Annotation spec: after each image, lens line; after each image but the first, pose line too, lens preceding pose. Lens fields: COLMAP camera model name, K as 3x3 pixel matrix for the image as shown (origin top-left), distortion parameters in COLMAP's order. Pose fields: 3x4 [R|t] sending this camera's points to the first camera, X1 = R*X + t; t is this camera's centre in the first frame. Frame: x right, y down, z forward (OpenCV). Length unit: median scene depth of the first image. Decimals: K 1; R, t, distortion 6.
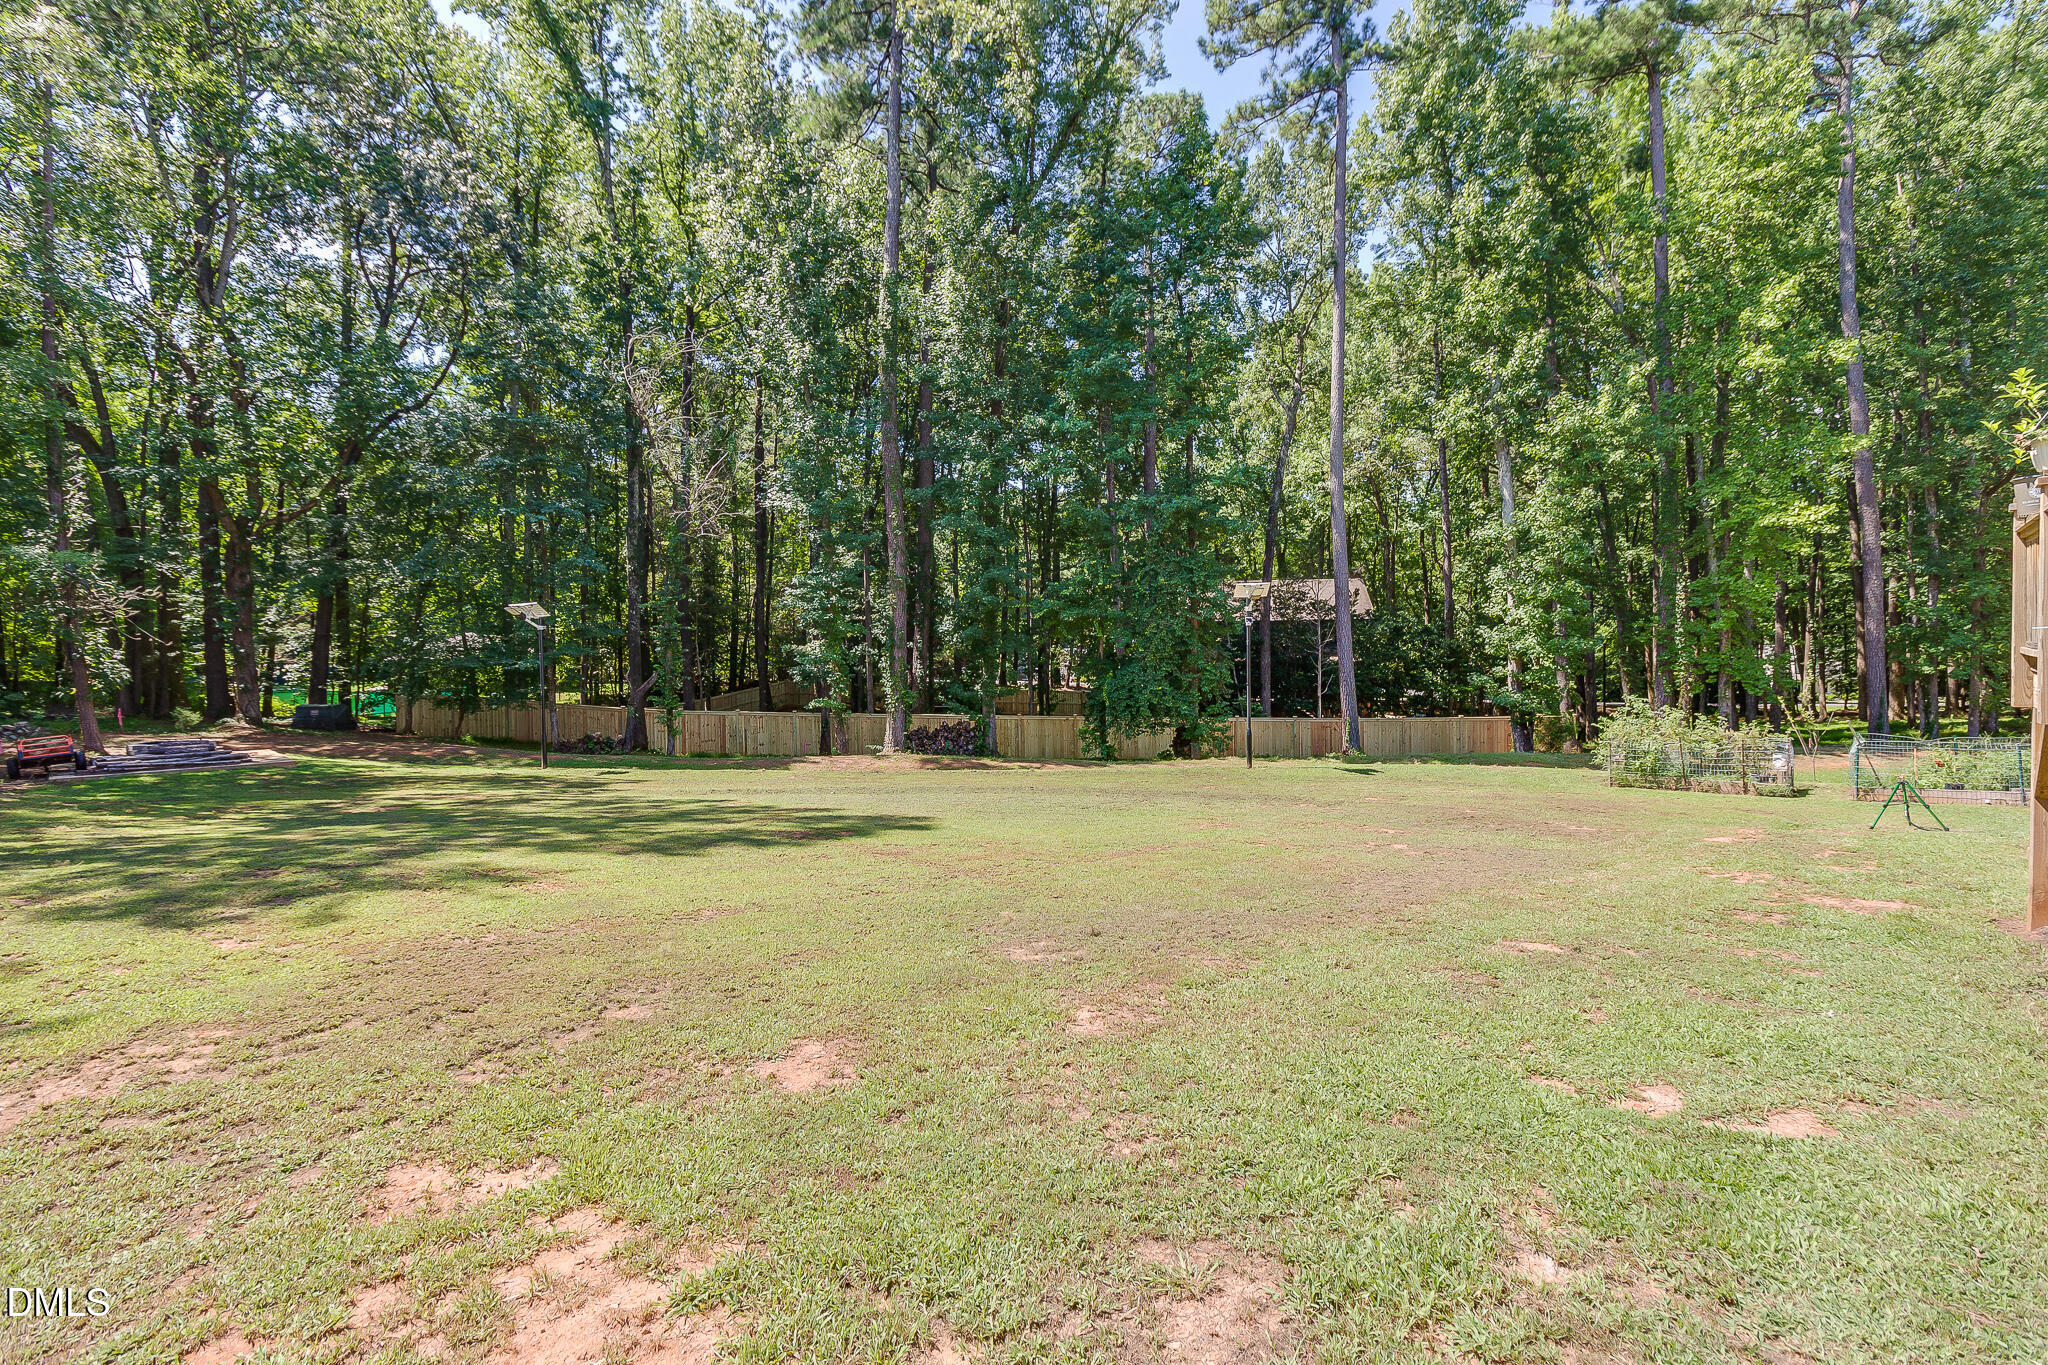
lens RADIAL K [[948.6, 0, 1021.1], [0, 948.6, 665.2], [0, 0, 1]] dist [0.003892, 0.000873]
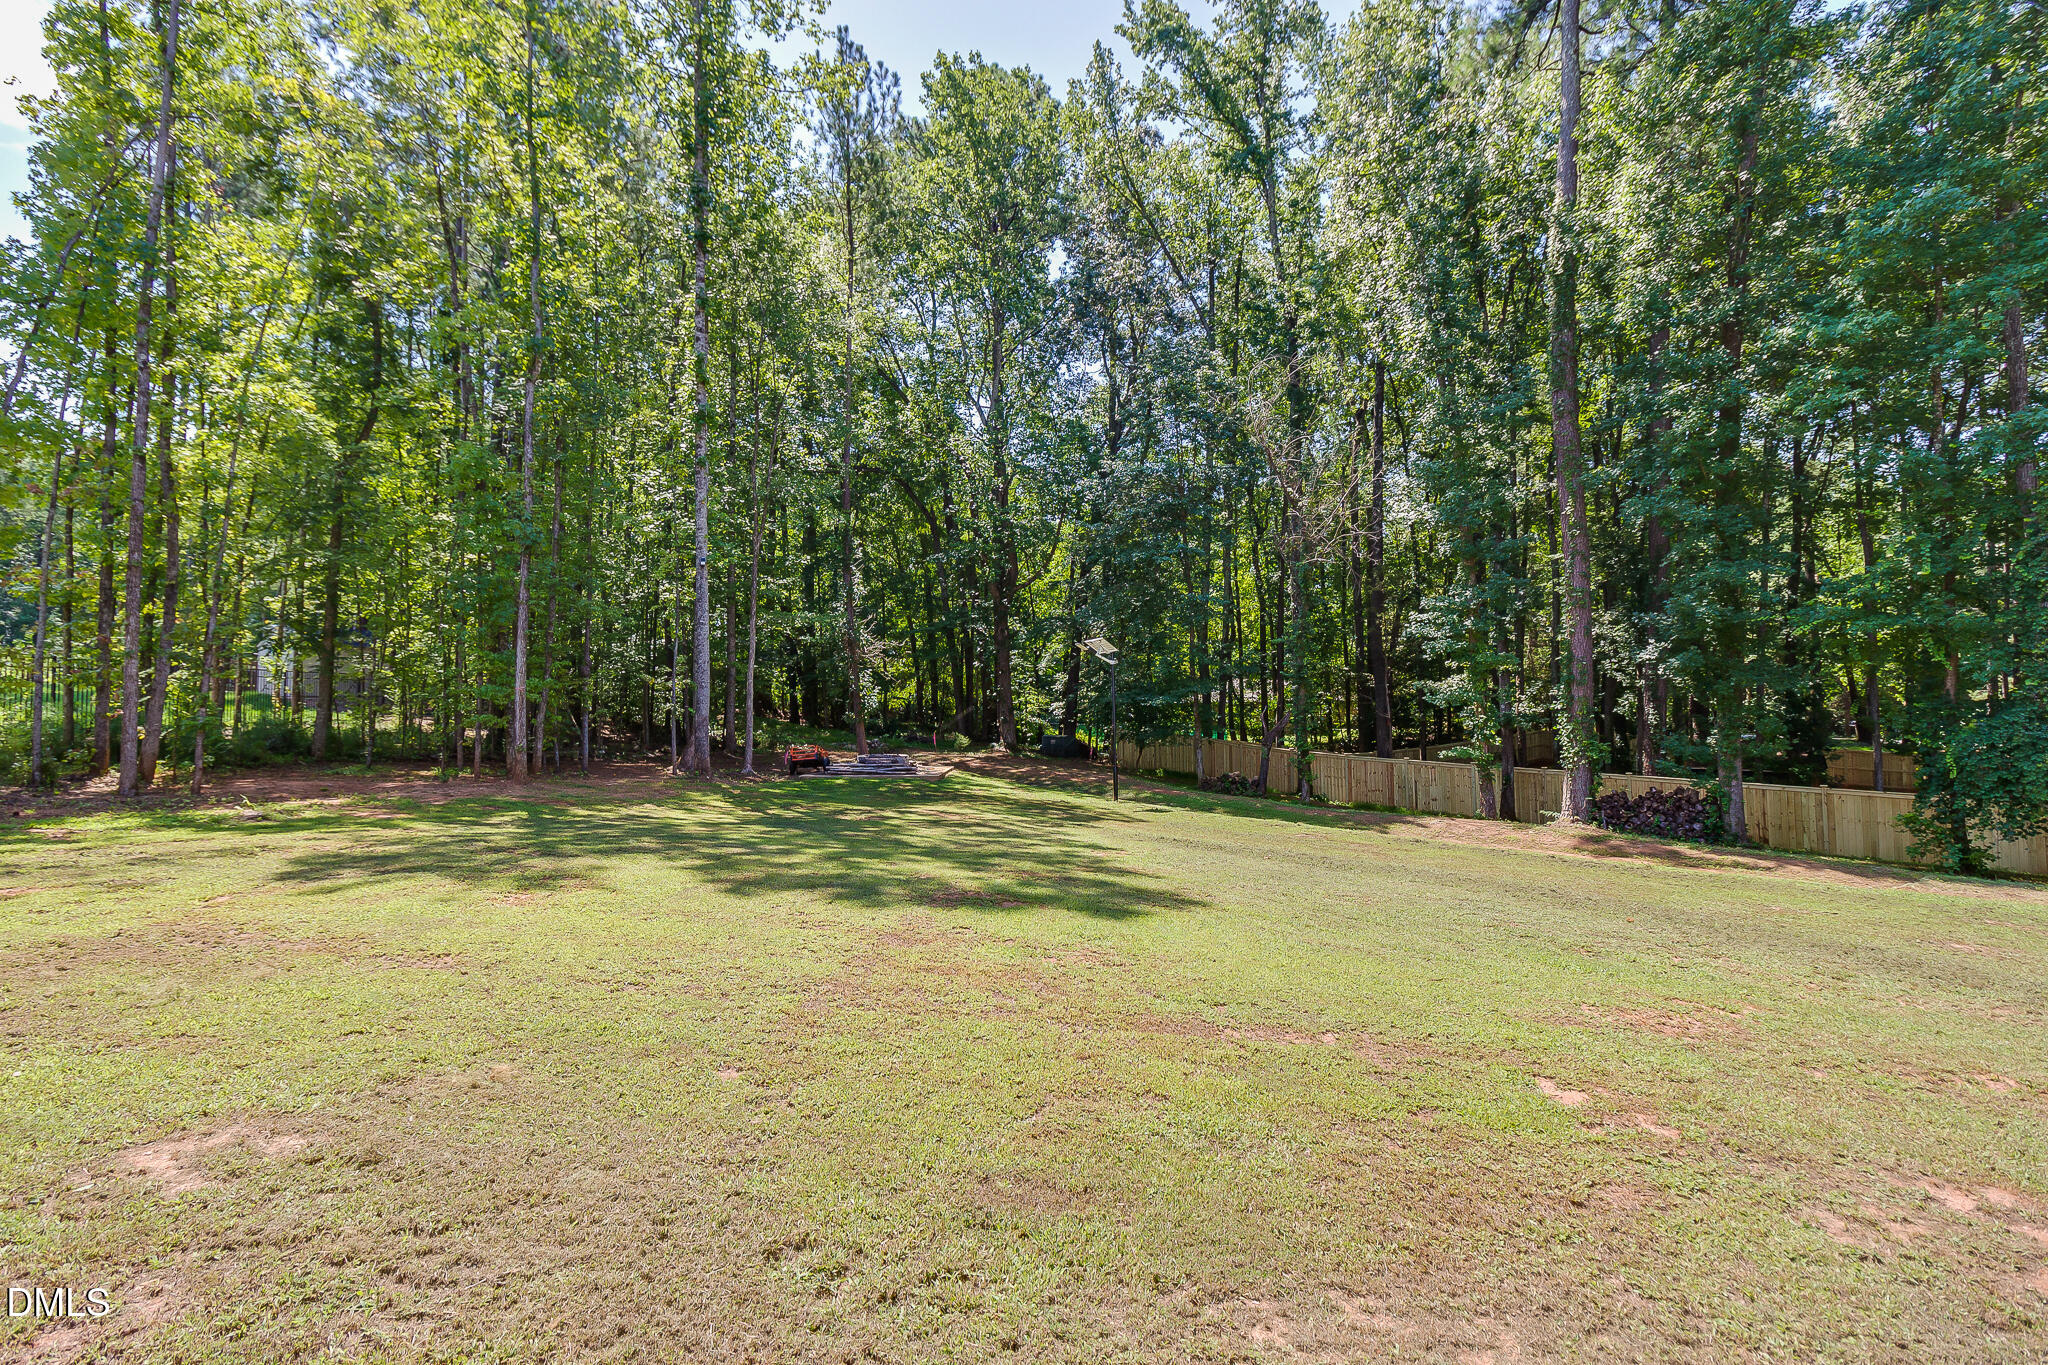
lens RADIAL K [[948.6, 0, 1021.1], [0, 948.6, 665.2], [0, 0, 1]] dist [0.003892, 0.000873]
pose [[0.672799, -0.023425, -0.739454, 0.130609], [-0.016482, 0.998776, -0.046636, 0.009386], [0.739641, 0.043564, 0.671590, 0.165051]]
